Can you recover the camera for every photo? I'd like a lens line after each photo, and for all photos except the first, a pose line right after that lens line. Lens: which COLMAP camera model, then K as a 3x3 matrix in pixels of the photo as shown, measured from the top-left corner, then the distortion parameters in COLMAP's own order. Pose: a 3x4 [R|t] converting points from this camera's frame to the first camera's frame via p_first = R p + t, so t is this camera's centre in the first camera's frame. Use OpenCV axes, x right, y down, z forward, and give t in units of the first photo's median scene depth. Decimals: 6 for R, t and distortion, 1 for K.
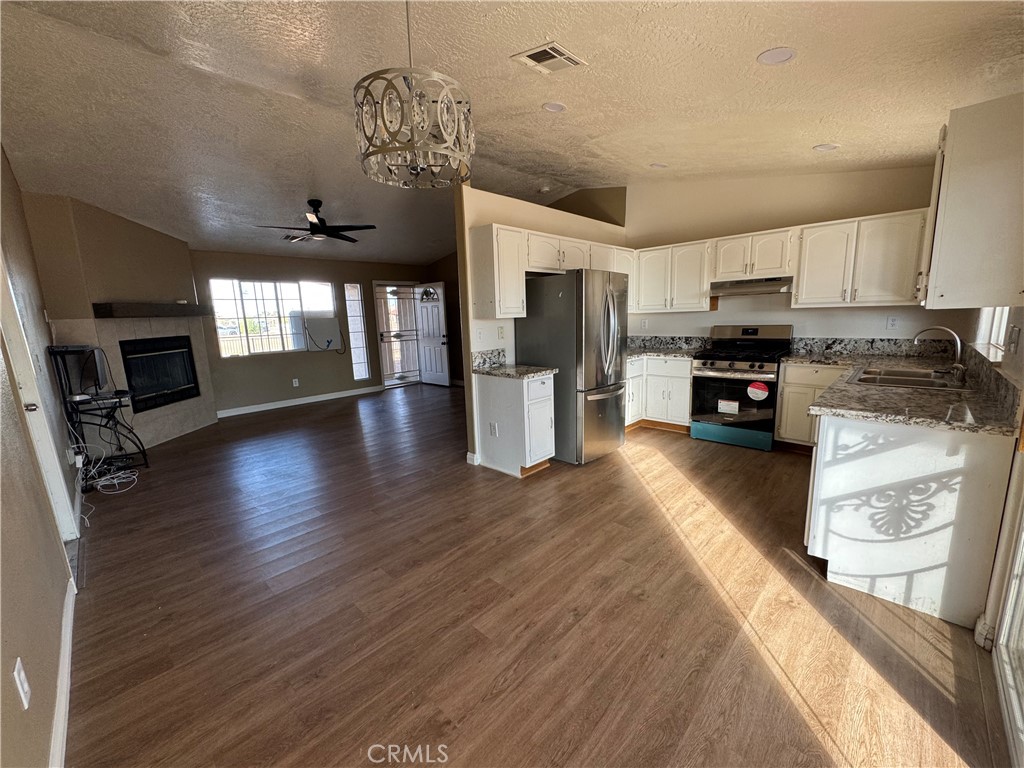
lens RADIAL K [[409.0, 0, 513.7], [0, 409.0, 386.0], [0, 0, 1]] dist [-0.000909, -0.000037]
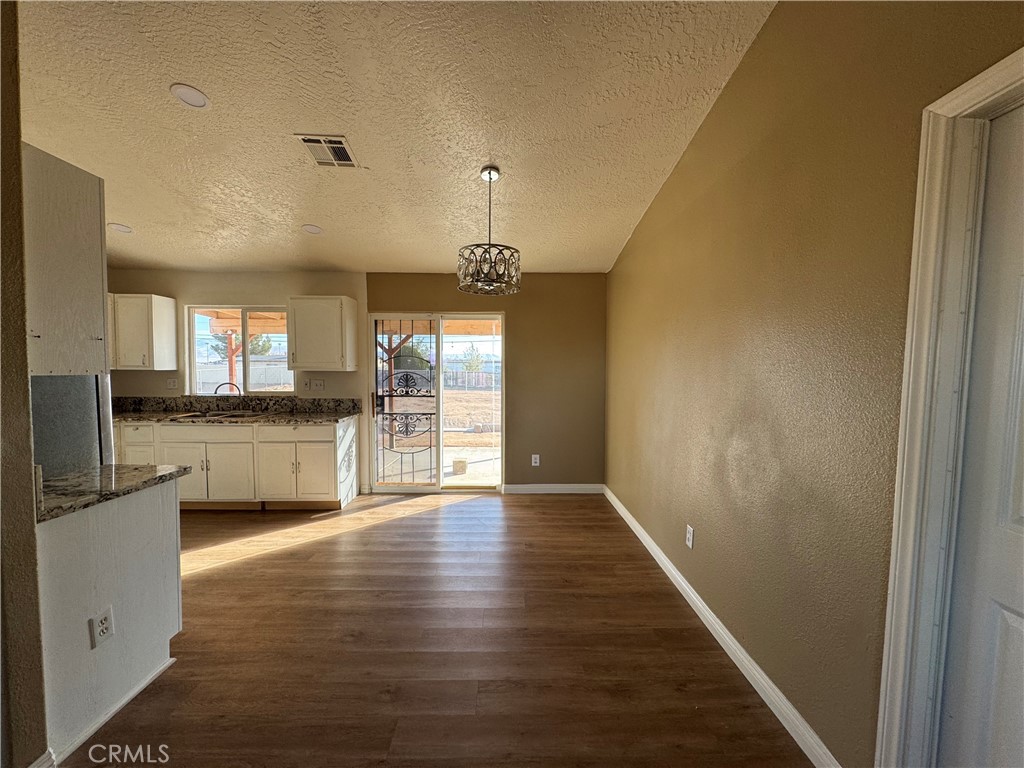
lens RADIAL K [[409.0, 0, 513.1], [0, 409.0, 388.5], [0, 0, 1]] dist [-0.000909, -0.000037]
pose [[-0.704948, -0.006700, 0.709227, -1.177917], [0.140588, 0.978794, 0.148986, -0.256157], [-0.695186, 0.204736, -0.689057, 1.676516]]
